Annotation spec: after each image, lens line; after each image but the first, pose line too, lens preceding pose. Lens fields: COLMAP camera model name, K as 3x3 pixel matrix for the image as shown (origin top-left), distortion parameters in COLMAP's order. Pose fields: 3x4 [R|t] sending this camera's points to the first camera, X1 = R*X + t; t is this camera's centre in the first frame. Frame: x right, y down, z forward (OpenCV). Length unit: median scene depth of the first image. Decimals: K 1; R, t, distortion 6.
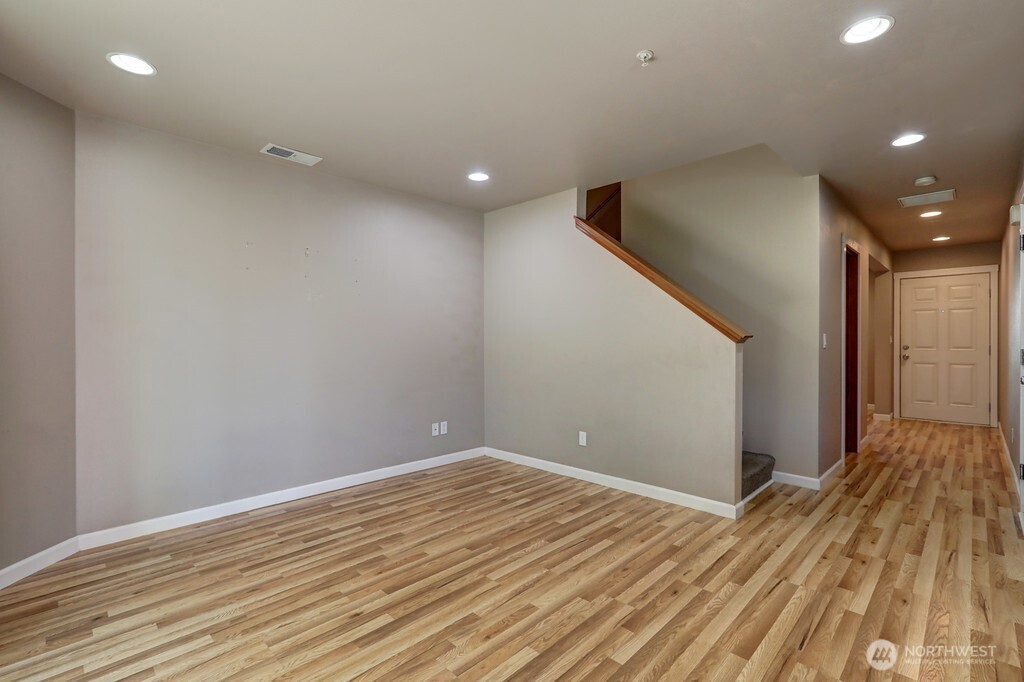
lens RADIAL K [[470.4, 0, 512.7], [0, 470.4, 342.8], [0, 0, 1]] dist [-0.003039, 0.001639]
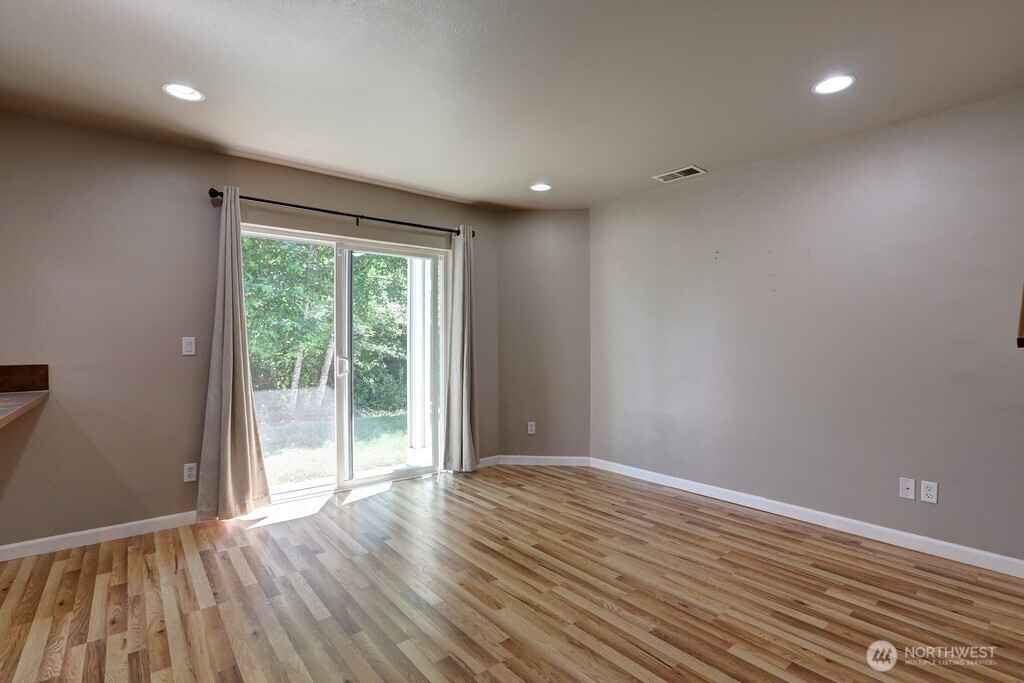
lens RADIAL K [[470.4, 0, 512.3], [0, 470.4, 338.5], [0, 0, 1]] dist [-0.003039, 0.001639]
pose [[-0.100248, -0.006771, -0.994939, 0.804820], [0.000904, 0.999976, -0.006897, -0.016903], [0.994962, -0.001591, -0.100240, 0.851488]]
